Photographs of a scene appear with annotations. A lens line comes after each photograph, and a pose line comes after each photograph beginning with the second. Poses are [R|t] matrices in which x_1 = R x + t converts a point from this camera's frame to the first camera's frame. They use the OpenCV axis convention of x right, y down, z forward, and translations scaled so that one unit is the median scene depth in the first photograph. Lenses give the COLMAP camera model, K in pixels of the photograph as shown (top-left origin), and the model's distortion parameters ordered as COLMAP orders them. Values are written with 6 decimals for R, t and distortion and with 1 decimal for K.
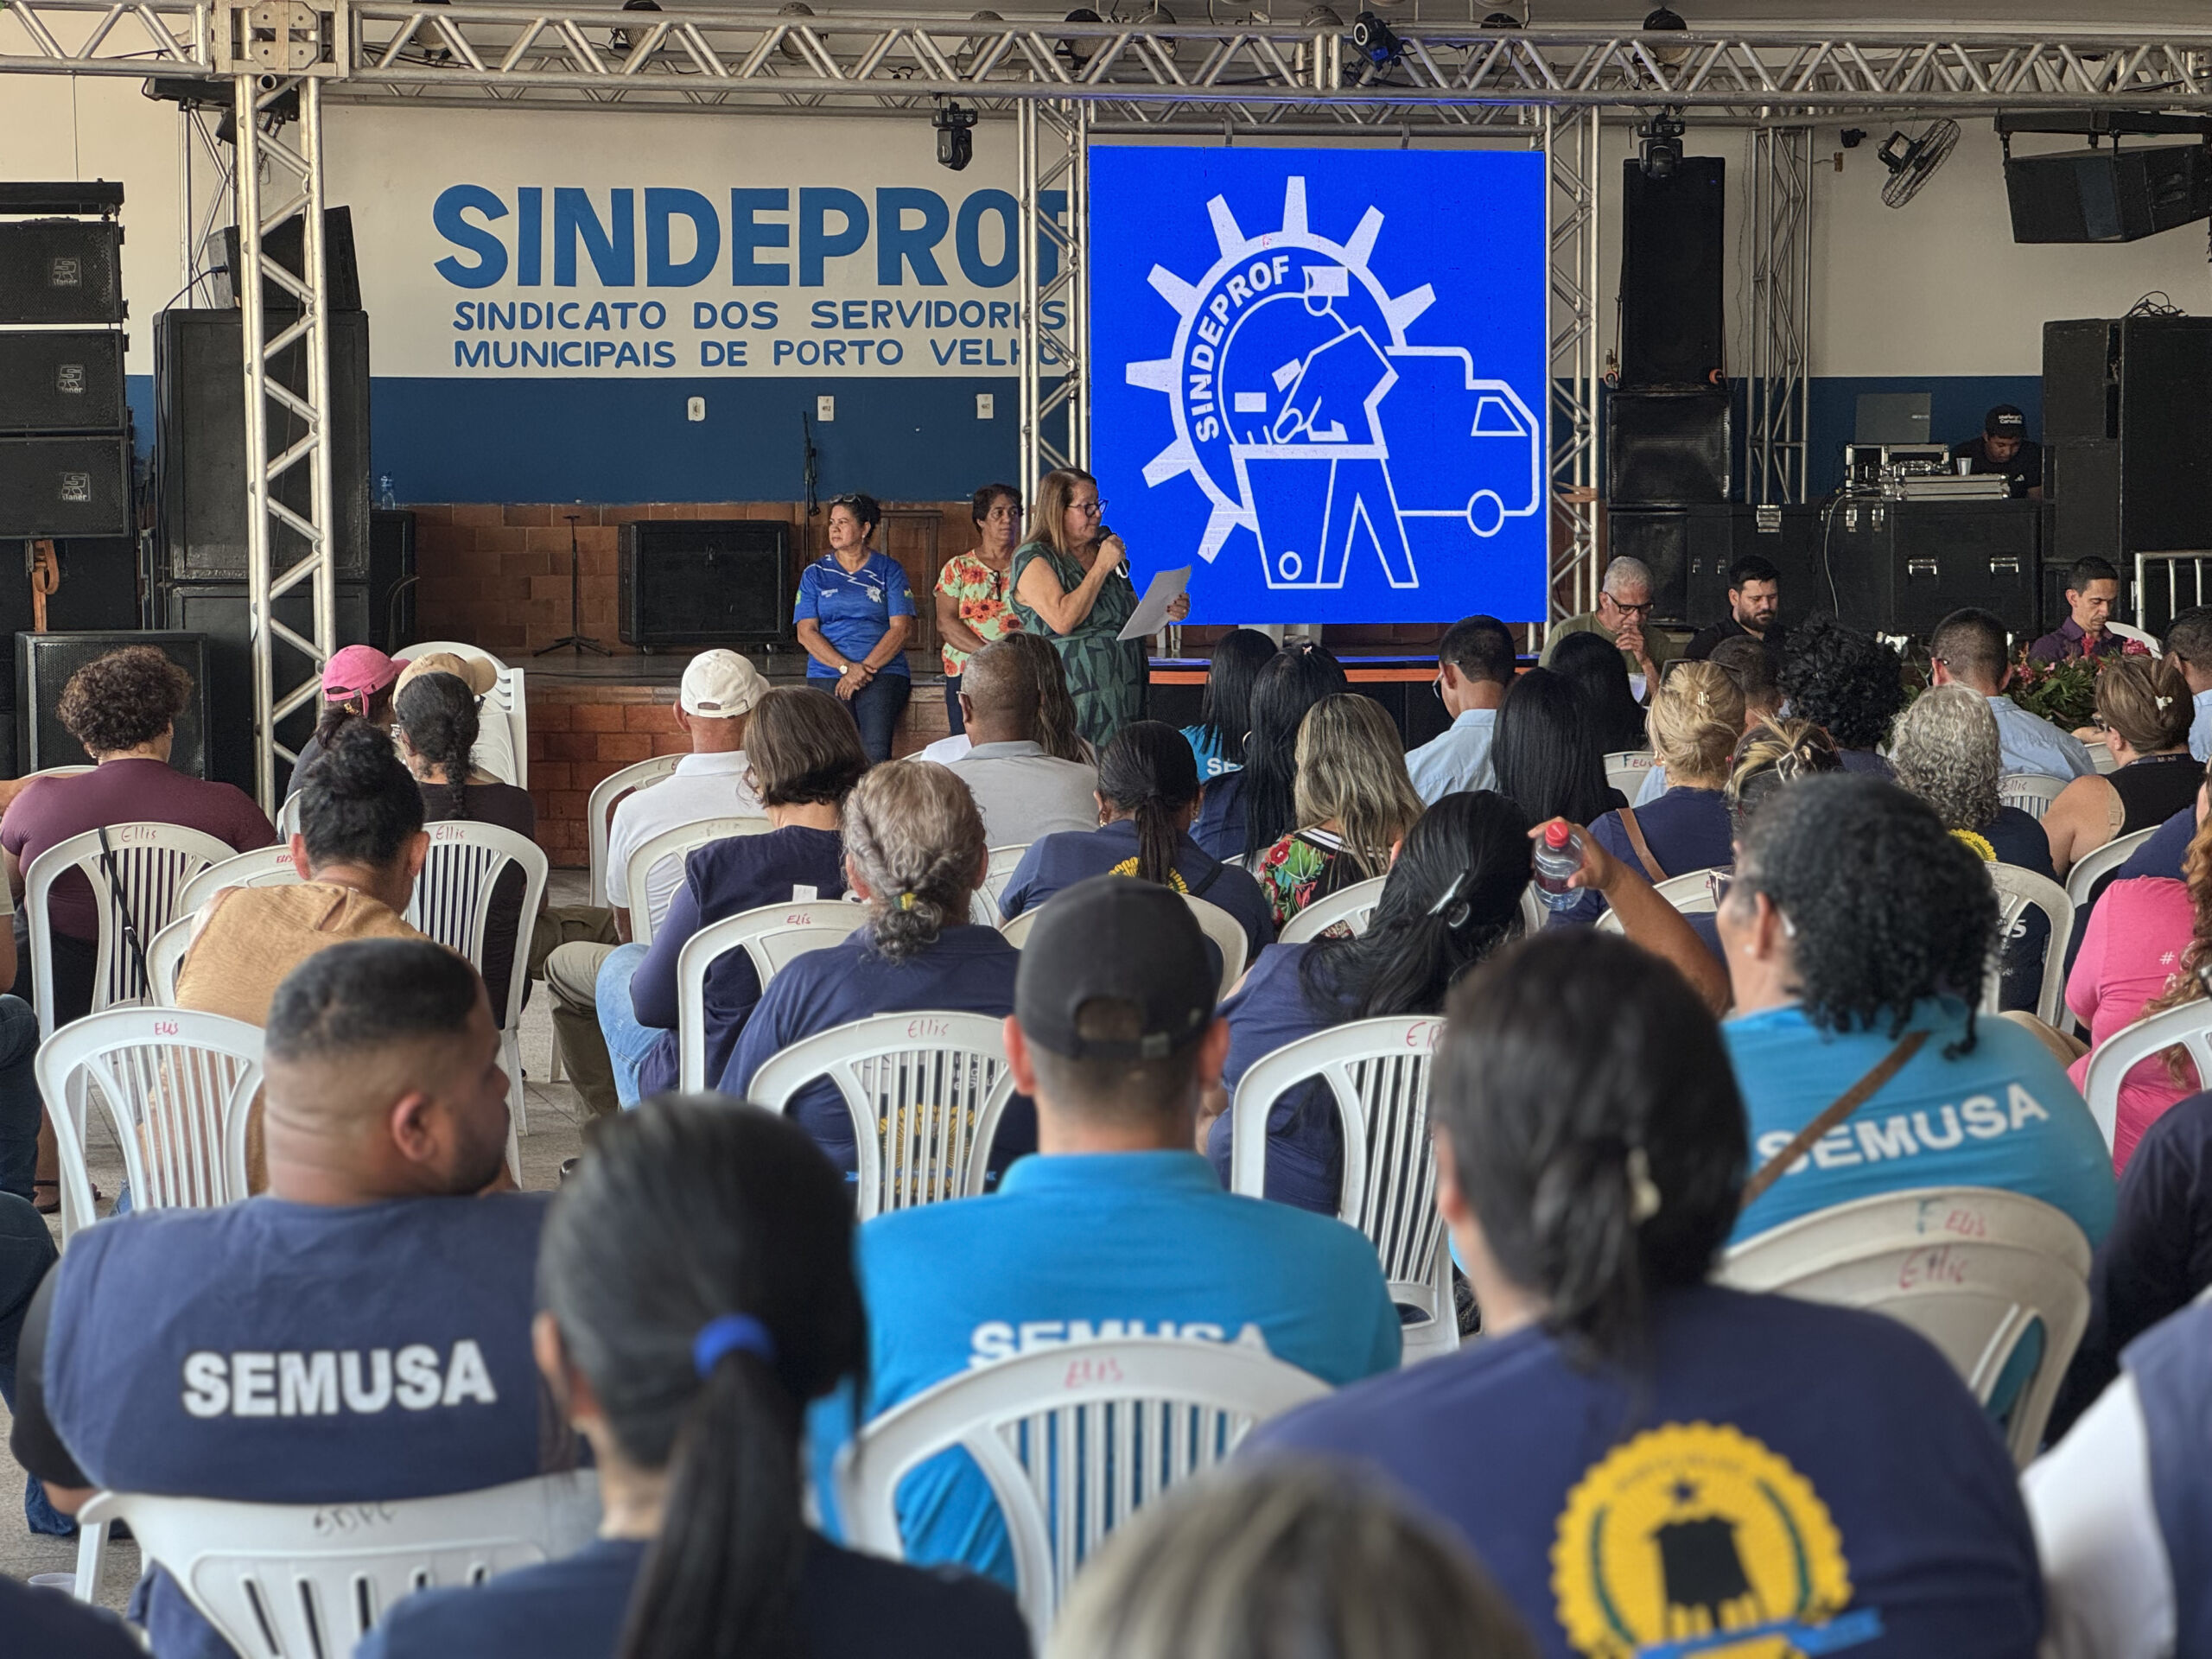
lens RADIAL K [[4913.8, 0, 1085.7], [0, 4913.8, 767.0], [0, 0, 1]] dist [-0.143270, 4.894683]
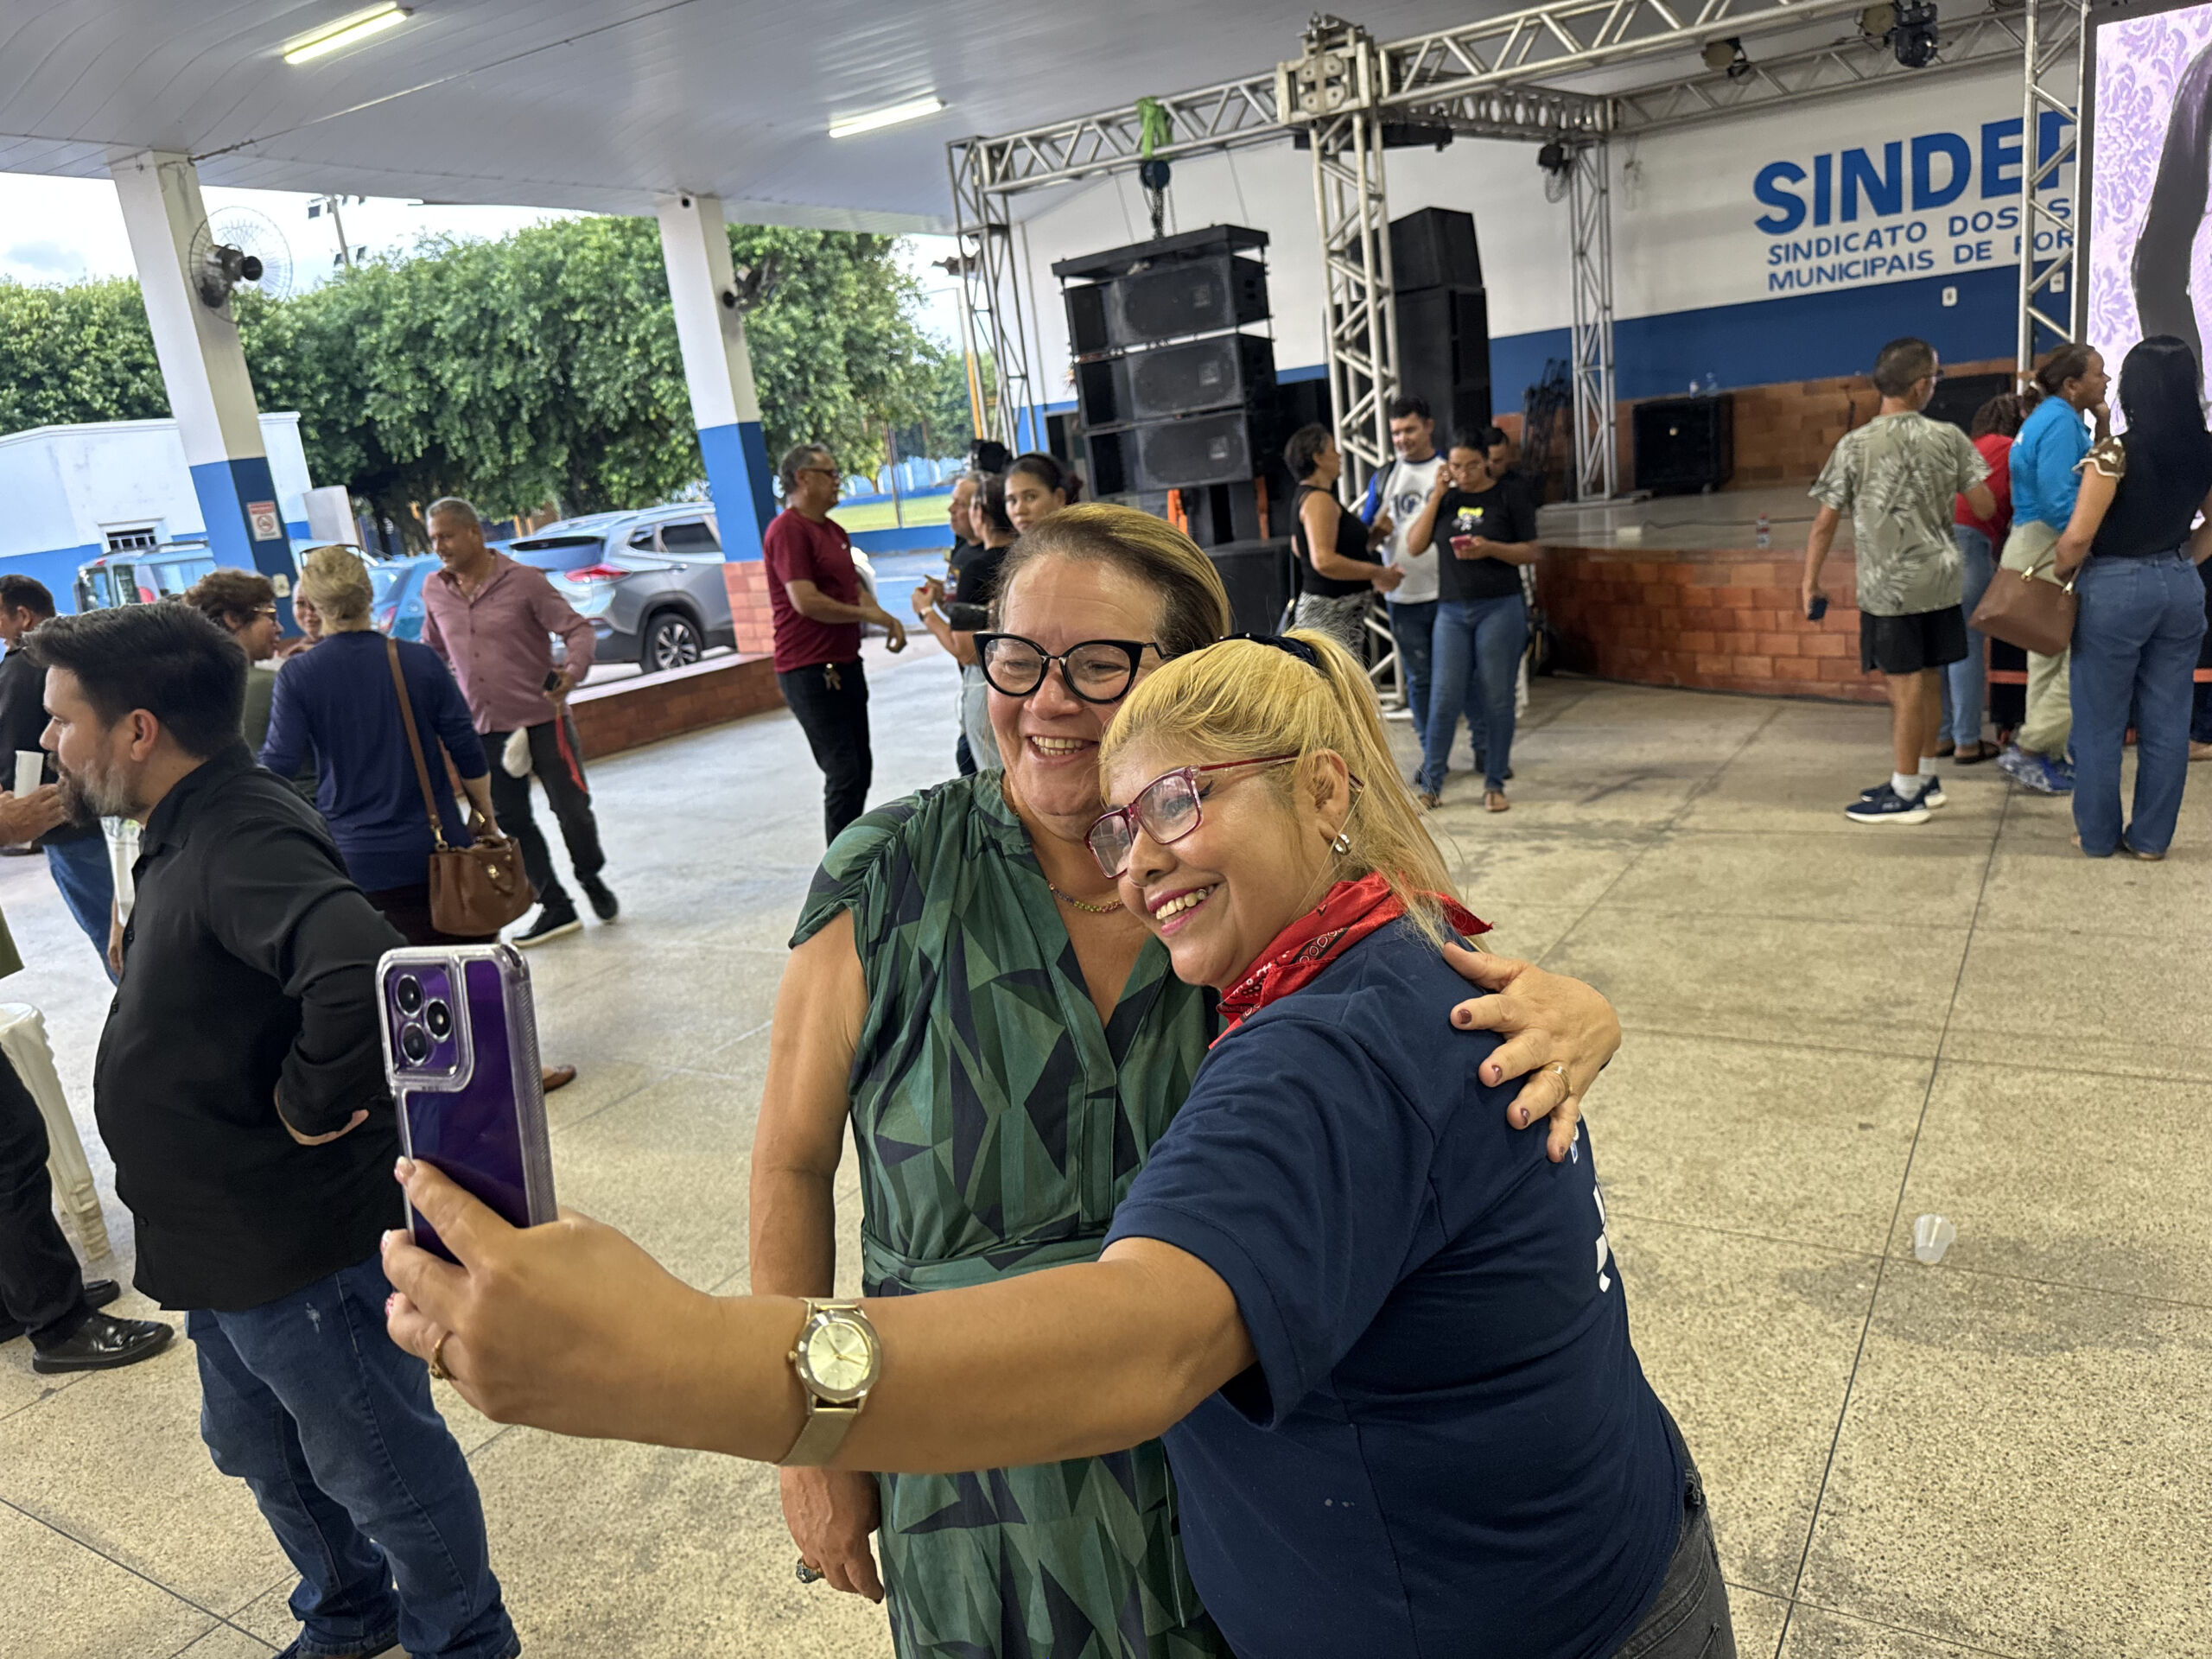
lens RADIAL K [[1568.7, 0, 1123.7], [0, 1568.7, 853.8], [0, 0, 1]] dist [-0.009580, -0.007855]
pose [[0.687094, 0.109937, -0.718203, 0.113867], [0.075323, 0.972383, 0.220904, -0.039819], [0.722654, -0.205879, 0.659837, 0.582228]]
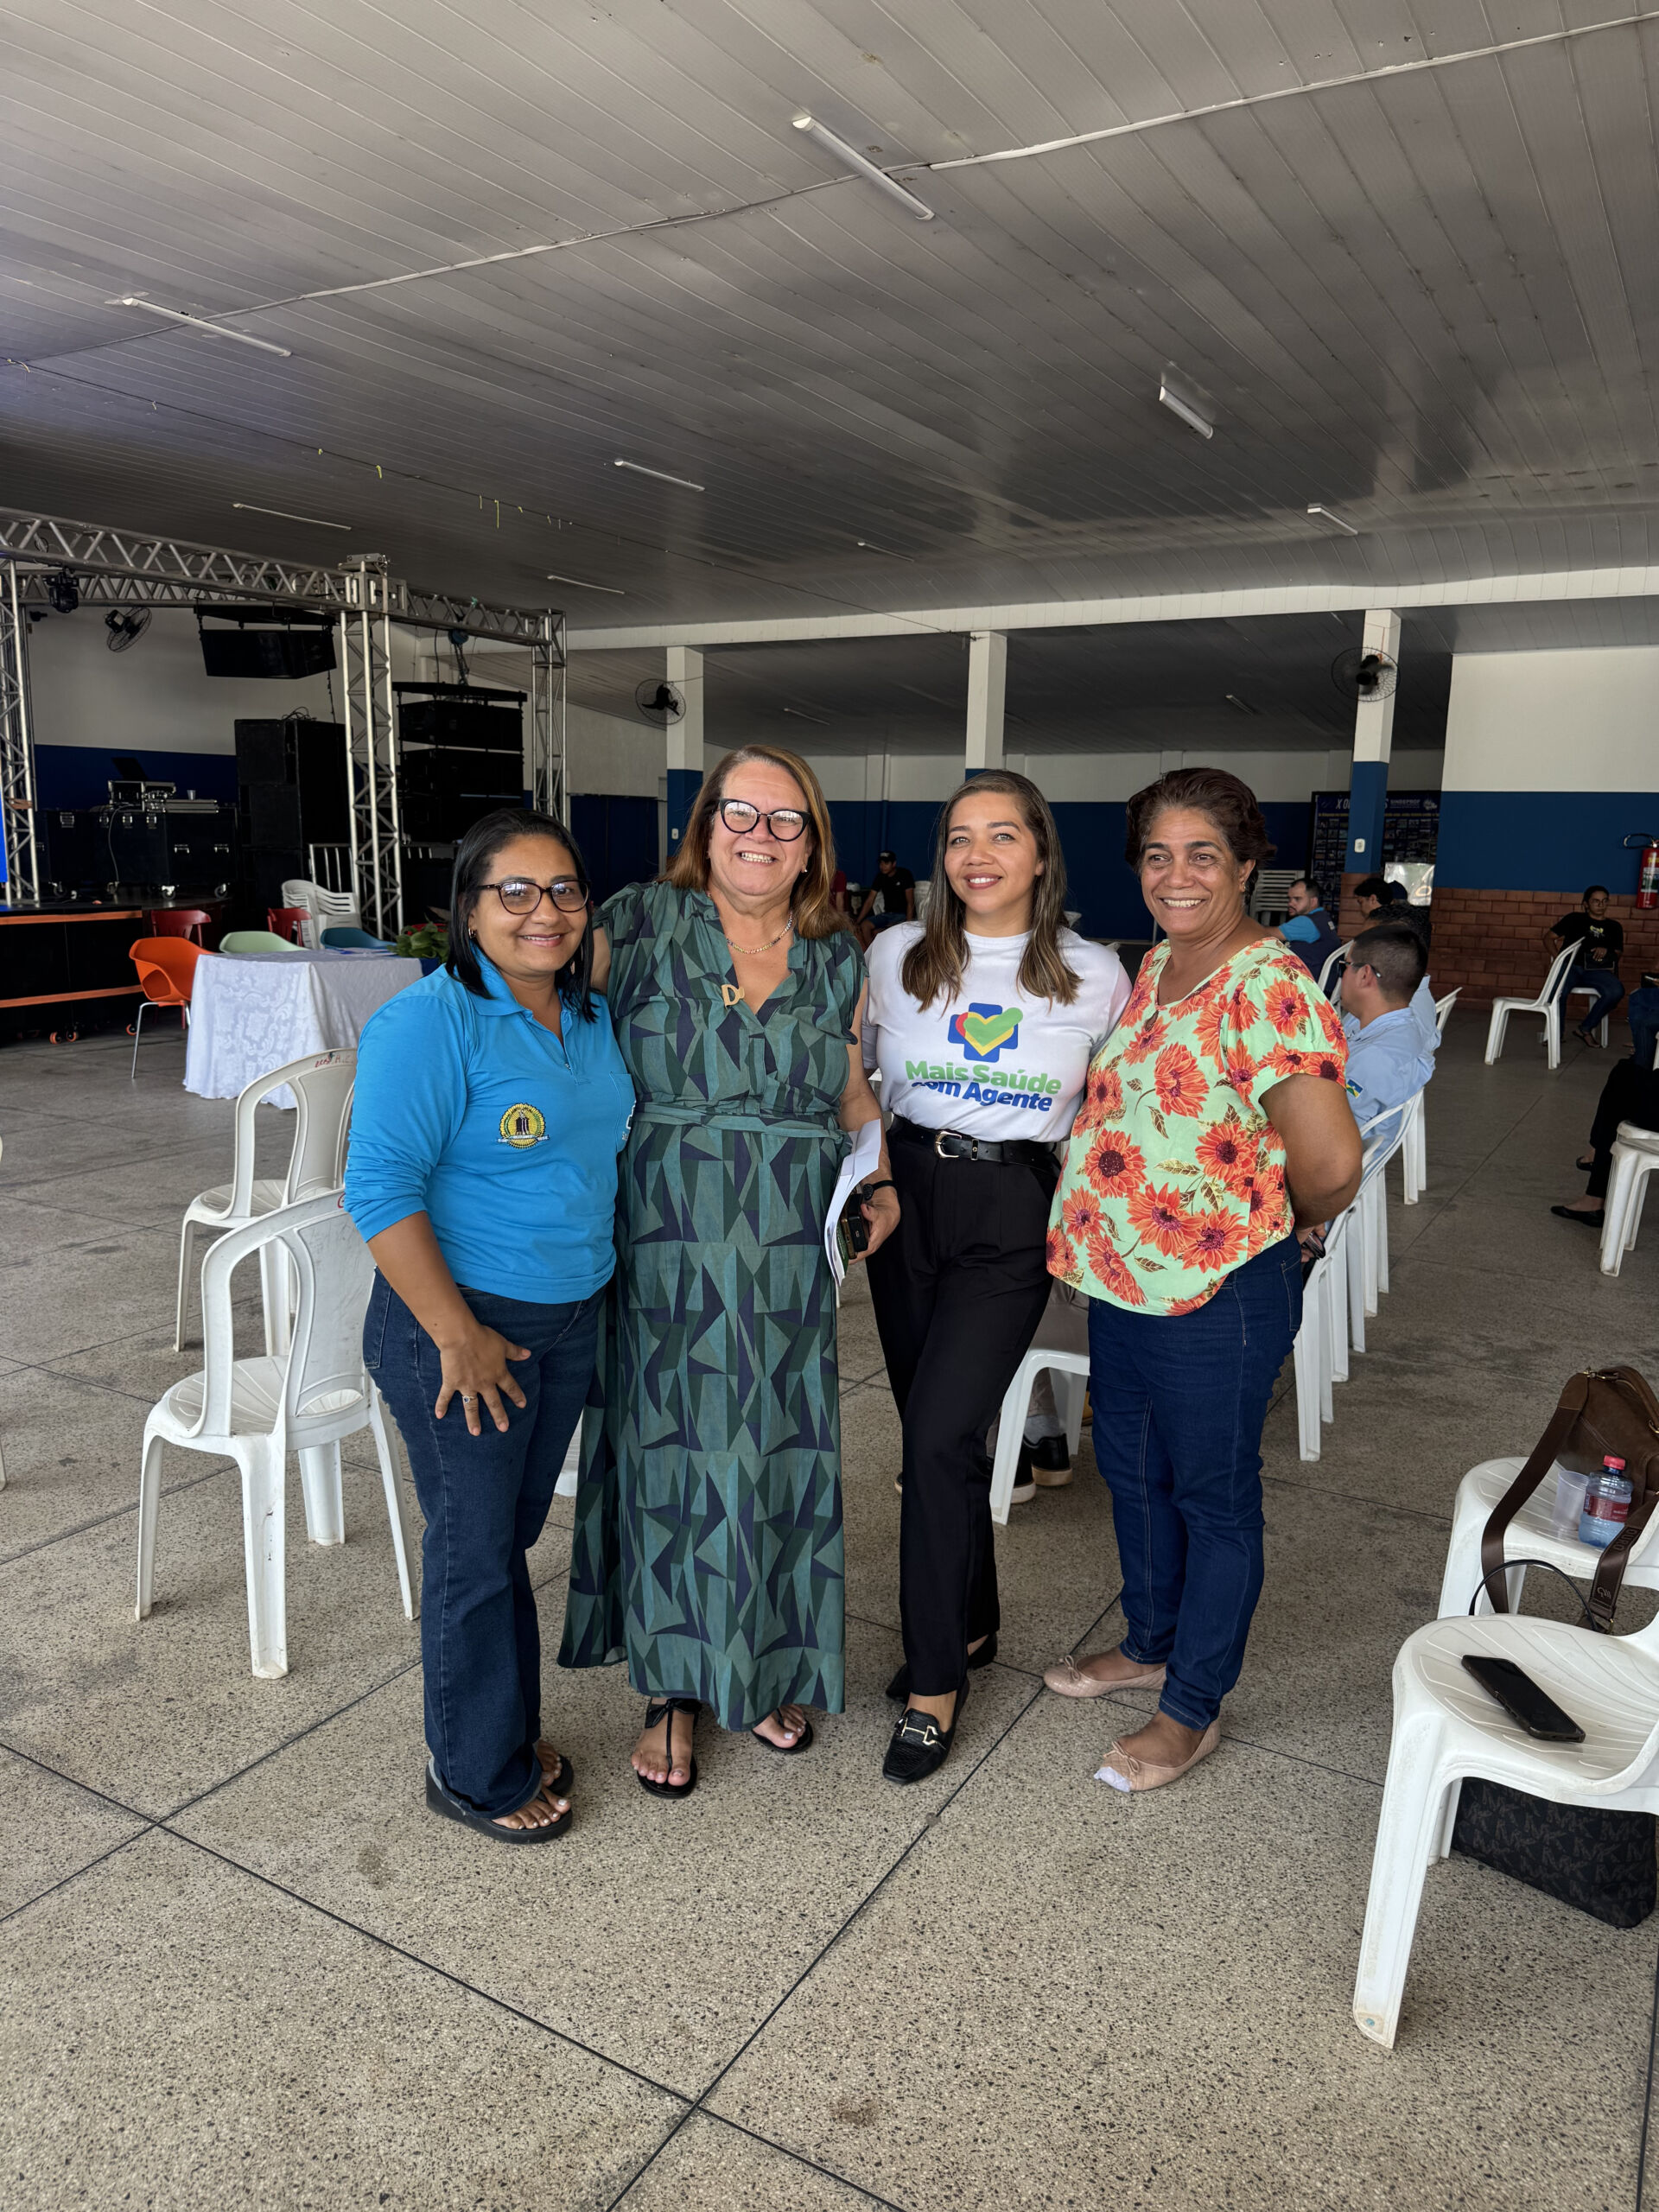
lens RADIAL K [[1522.6, 0, 819.1], [0, 1522.6, 1110.4], [0, 0, 1]] dist [0.157841, -0.295272]
pose [[0.707015, -0.109693, 0.698640, -0.086888], [0.016943, 0.990241, 0.138331, -0.021284], [-0.706996, -0.085965, 0.701974, 0.435491]]
